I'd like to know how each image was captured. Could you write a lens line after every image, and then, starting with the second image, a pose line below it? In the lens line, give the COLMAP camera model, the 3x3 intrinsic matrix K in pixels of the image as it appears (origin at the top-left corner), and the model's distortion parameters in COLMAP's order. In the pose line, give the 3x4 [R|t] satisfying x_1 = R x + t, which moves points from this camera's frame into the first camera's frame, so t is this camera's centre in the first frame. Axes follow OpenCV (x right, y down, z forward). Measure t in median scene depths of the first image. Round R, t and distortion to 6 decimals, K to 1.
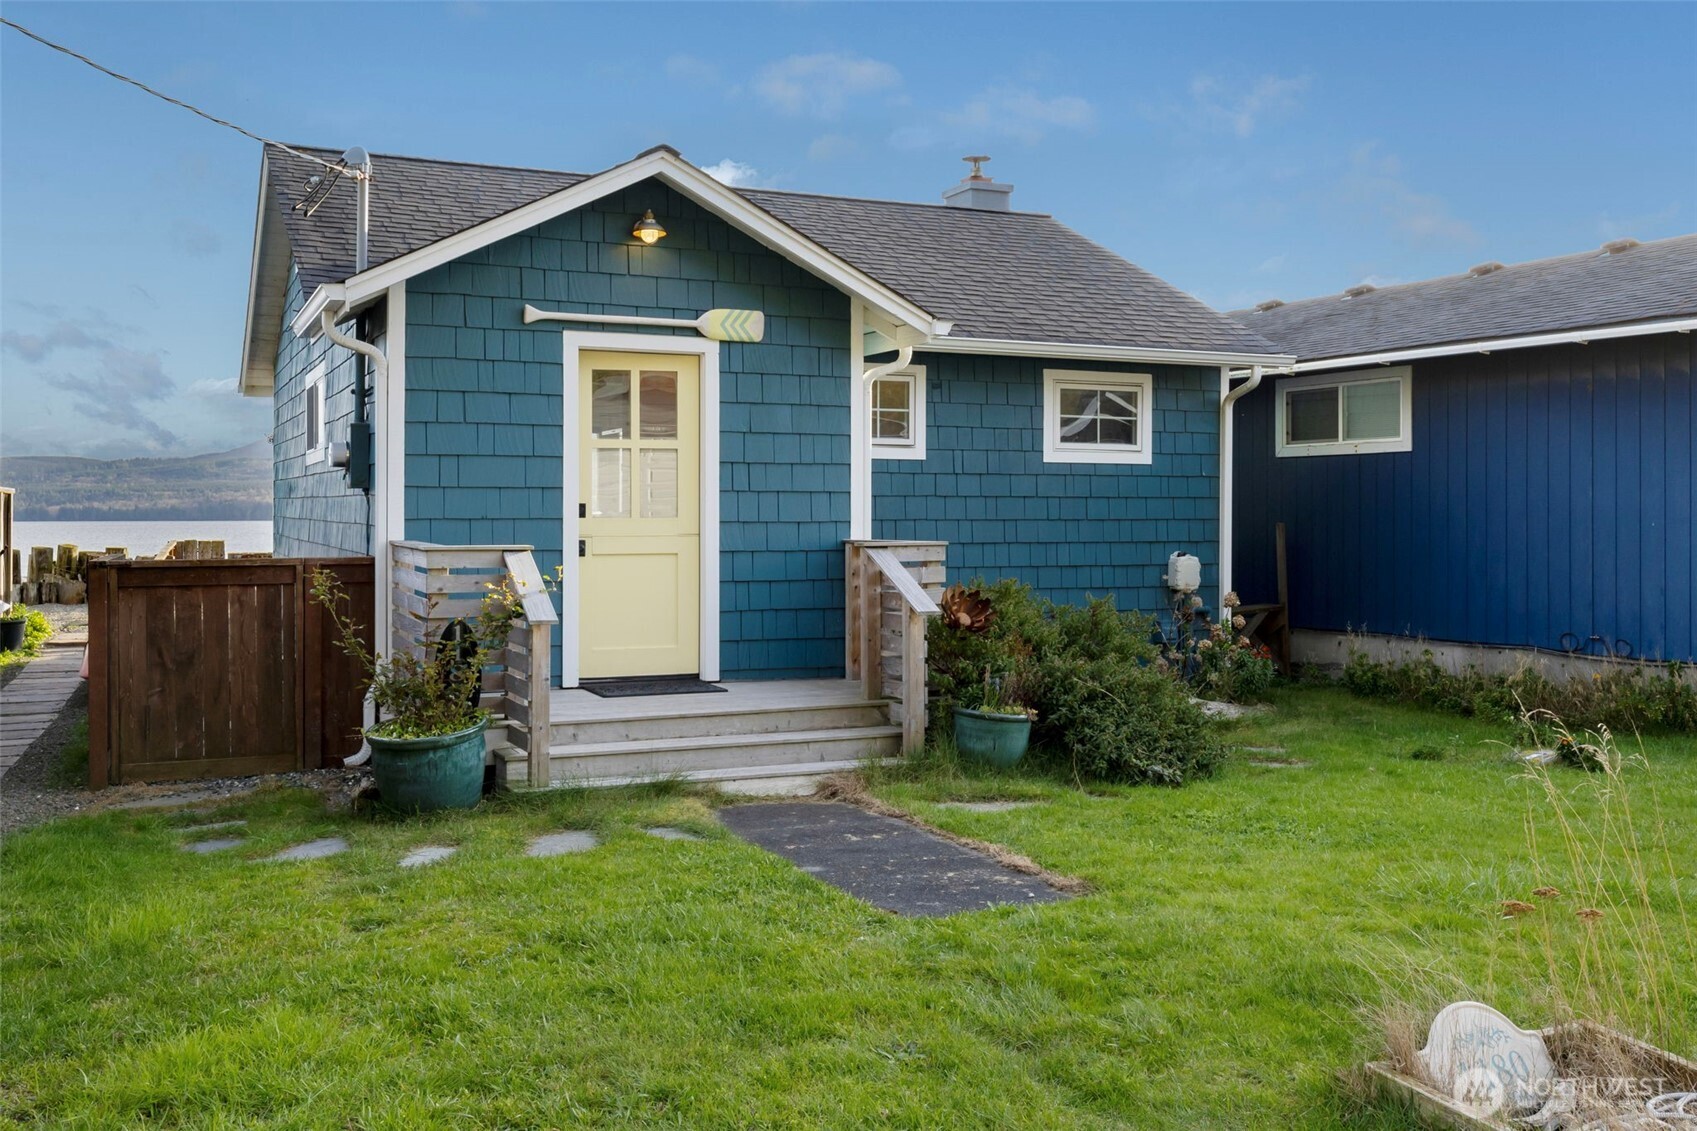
lens RADIAL K [[1541.1, 0, 850.1], [0, 1541.1, 505.6], [0, 0, 1]] dist [0.006013, -0.005867]
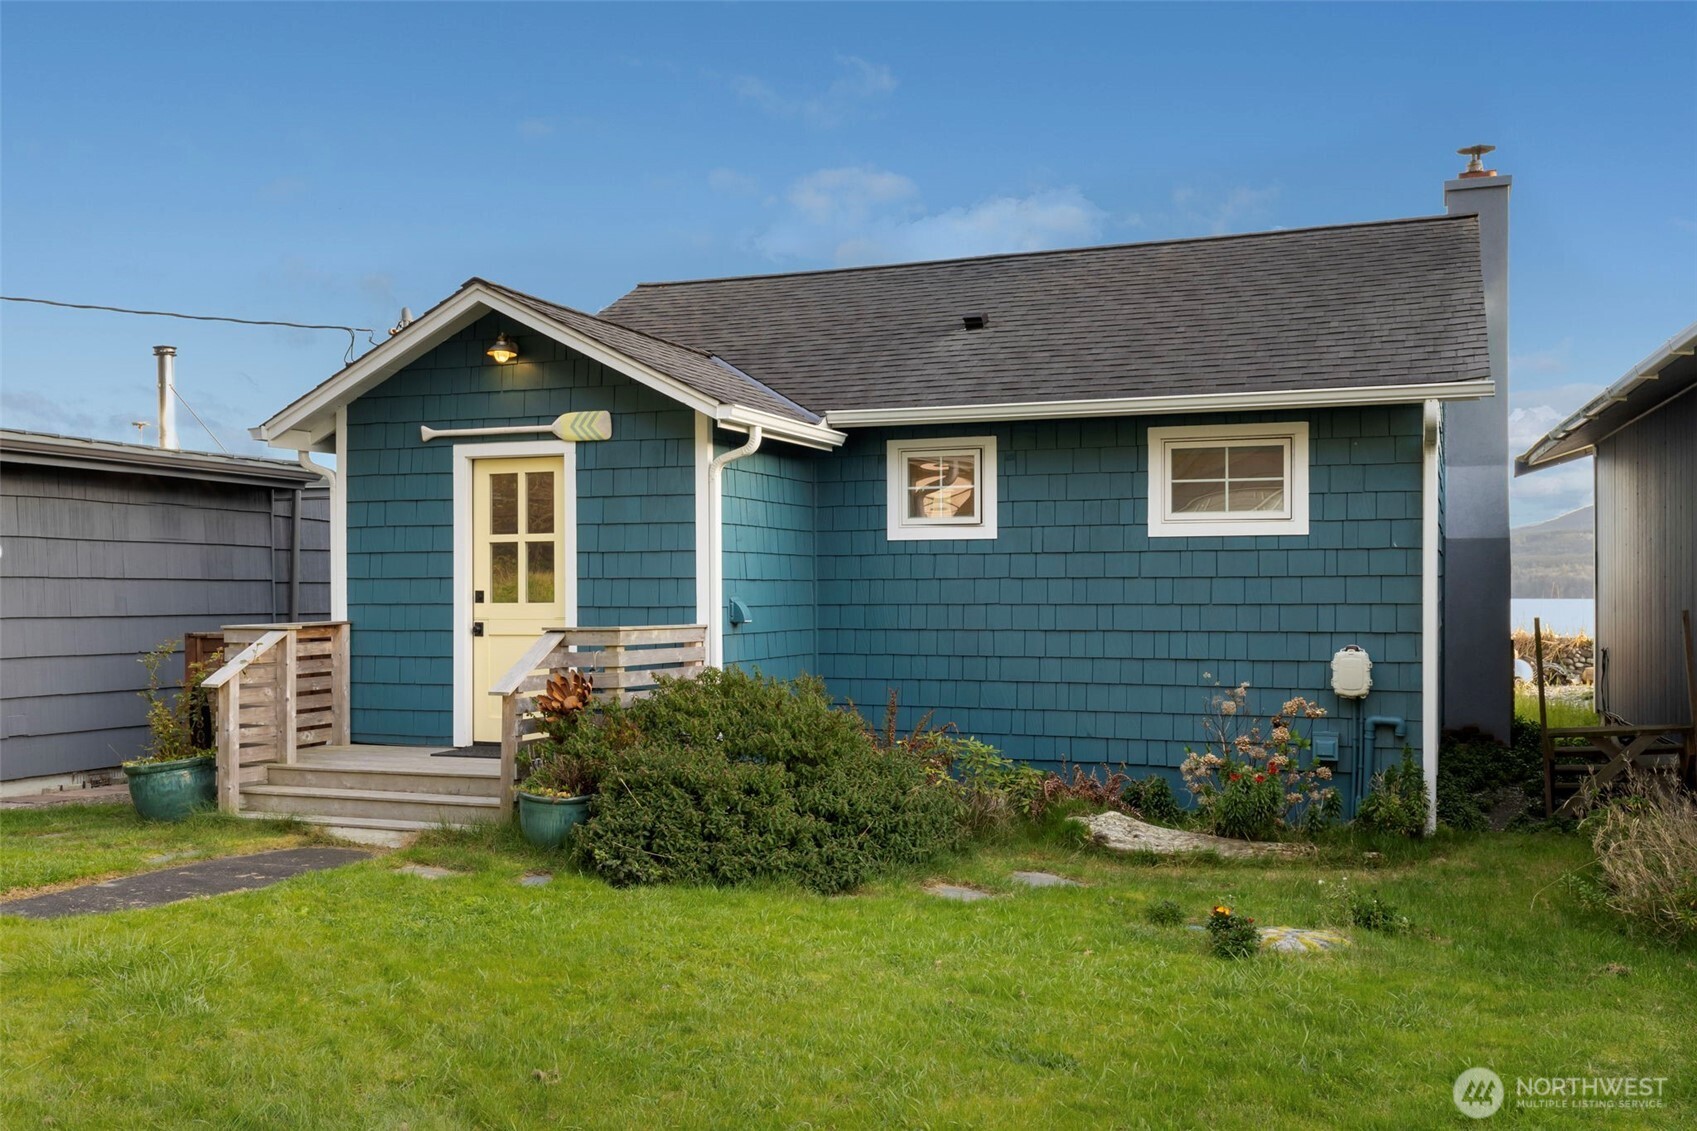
lens RADIAL K [[1646.1, 0, 831.1], [0, 1646.1, 571.3], [0, 0, 1]] dist [0.003486, 0.000000]
pose [[0.689865, -0.011867, -0.723841, 0.870790], [0.007142, 0.999929, -0.009587, -0.002200], [0.723903, 0.001444, 0.689900, 0.318763]]
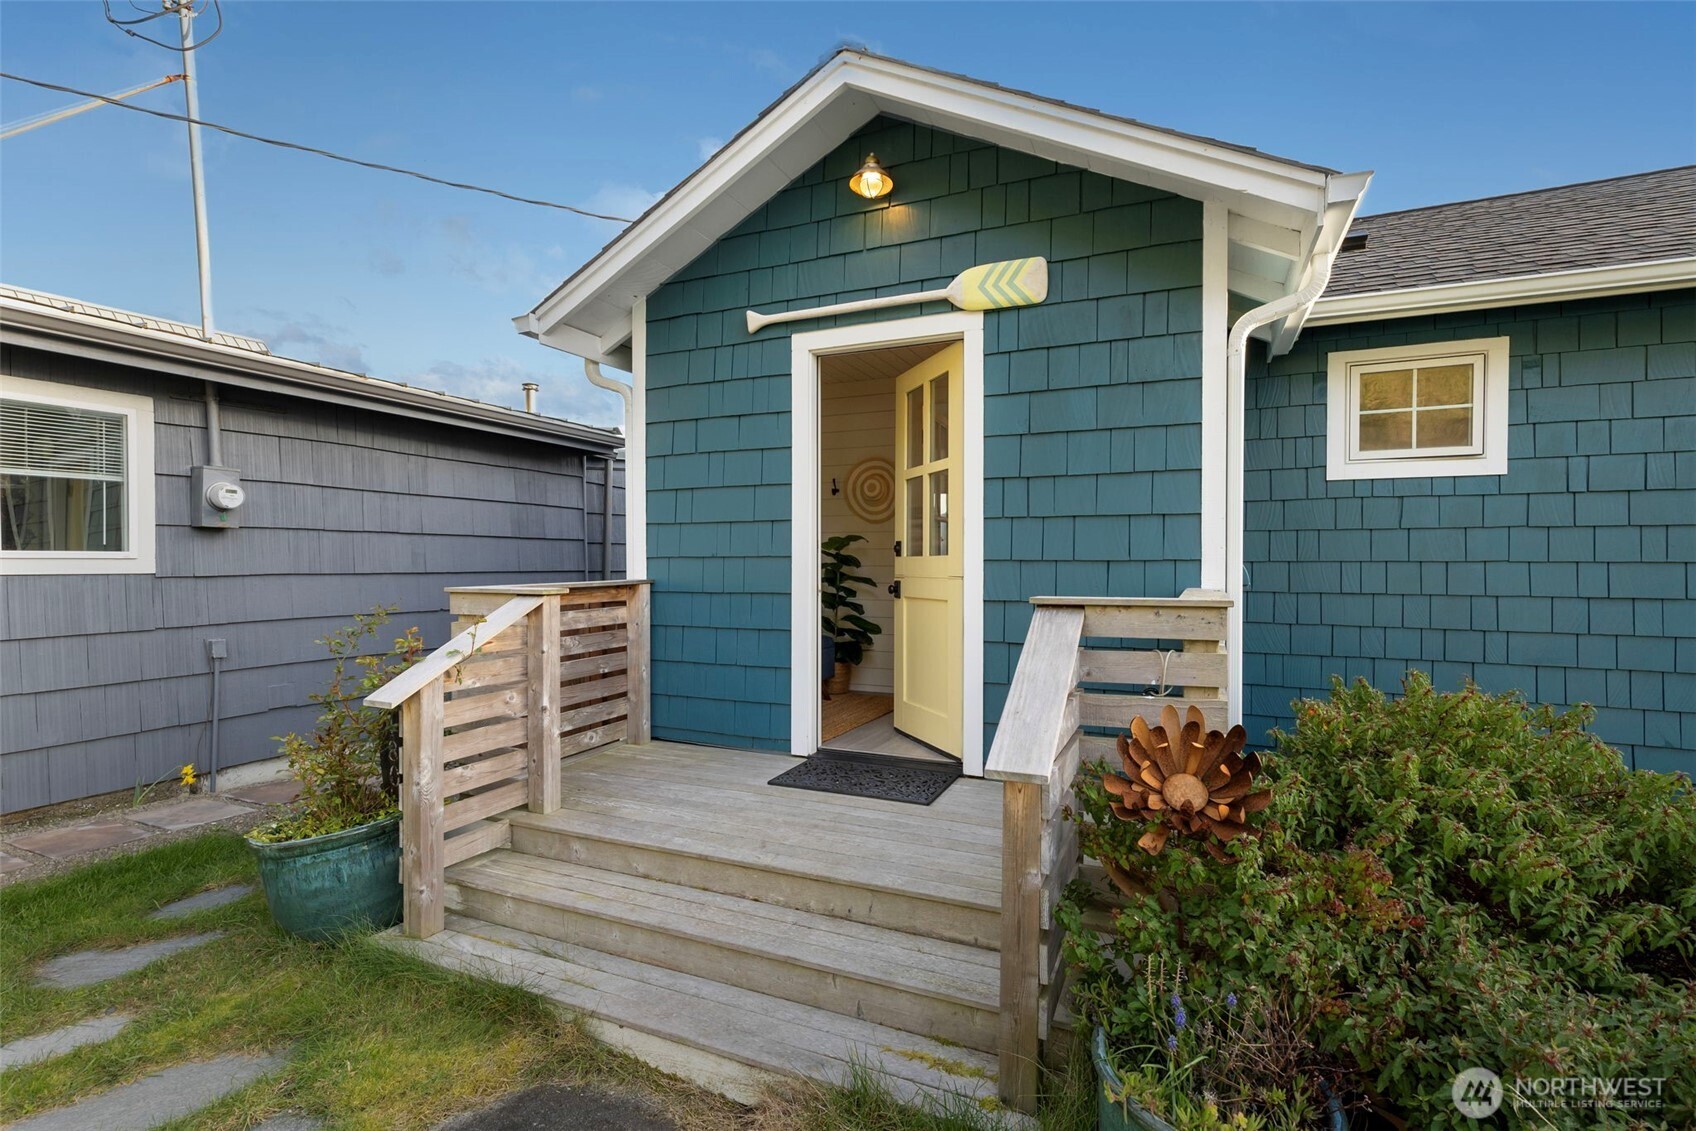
lens RADIAL K [[775.8, 0, 859.2], [0, 775.8, 571.5], [0, 0, 1]] dist [0.004793, 0.000597]
pose [[0.663130, 0.007645, -0.748466, 0.148361], [0.002948, 0.999913, 0.012825, 0.010445], [0.748499, -0.010711, 0.663050, 0.699874]]
